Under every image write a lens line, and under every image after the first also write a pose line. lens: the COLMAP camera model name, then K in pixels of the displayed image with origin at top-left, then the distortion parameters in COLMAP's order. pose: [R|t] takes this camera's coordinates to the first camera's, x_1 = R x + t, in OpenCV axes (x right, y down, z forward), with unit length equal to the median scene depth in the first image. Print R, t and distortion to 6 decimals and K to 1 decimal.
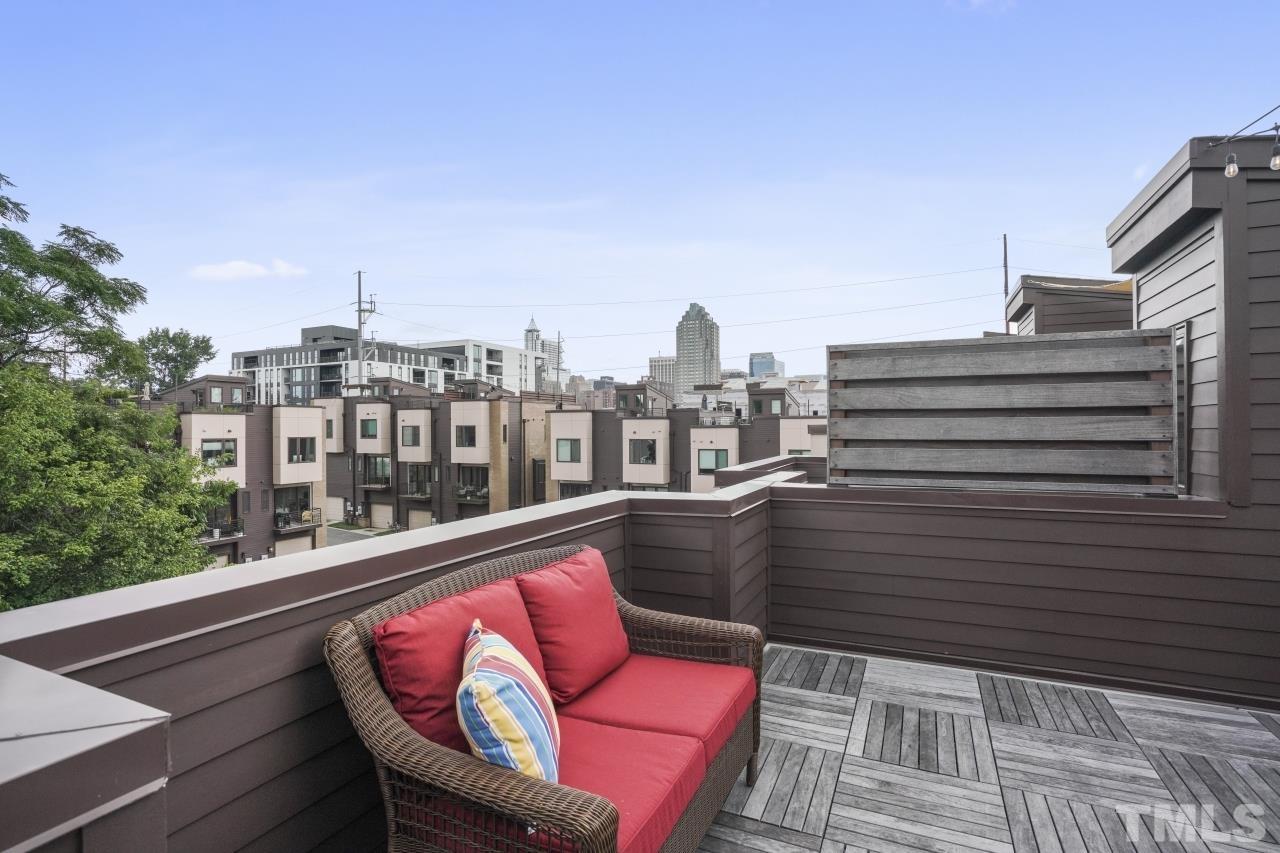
lens RADIAL K [[603.8, 0, 640.0], [0, 603.8, 426.5], [0, 0, 1]] dist [-0.057936, 0.026196]
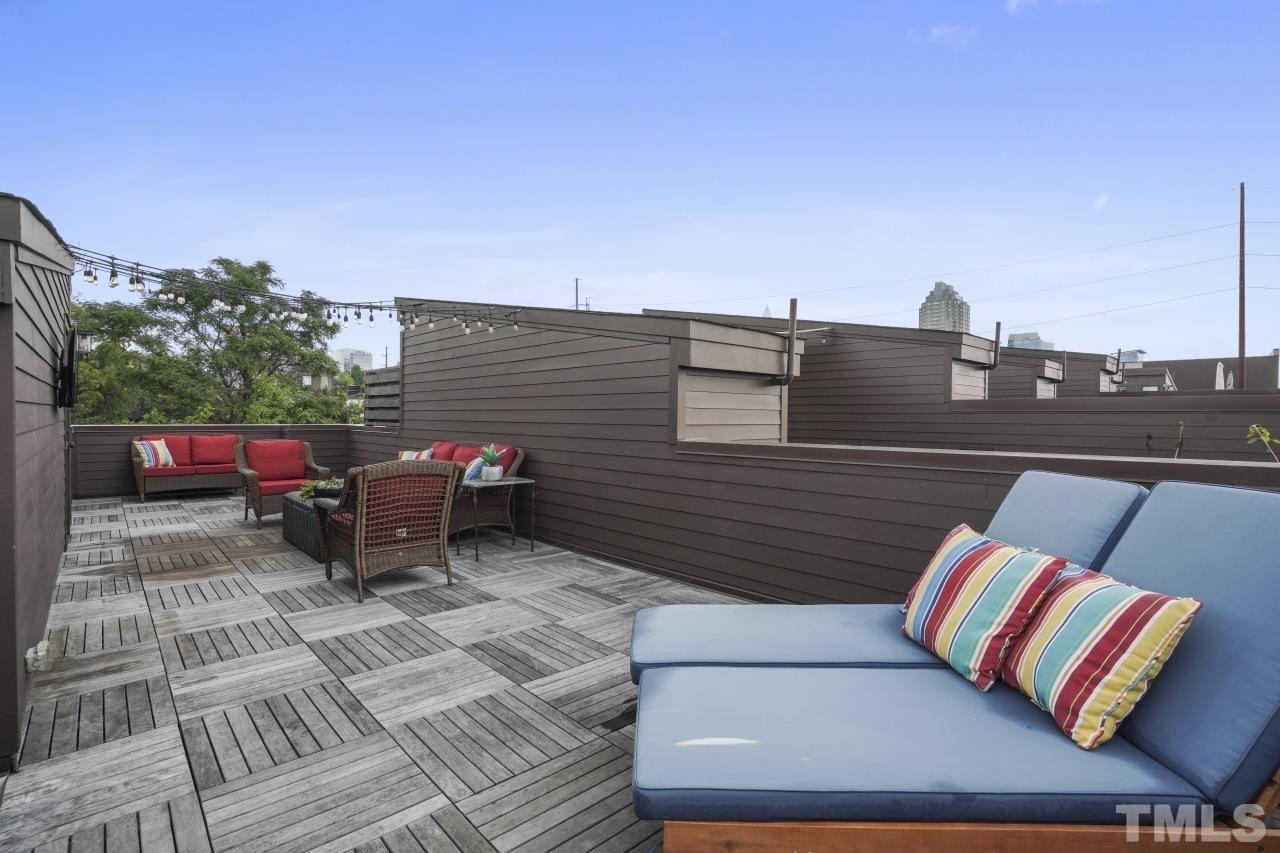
lens RADIAL K [[603.8, 0, 640.0], [0, 603.8, 426.5], [0, 0, 1]] dist [-0.057936, 0.026196]
pose [[0.922865, 0.018499, -0.384678, 0.578752], [-0.011296, 0.999716, 0.020977, 0.007604], [0.384957, -0.015014, 0.922812, -0.219214]]
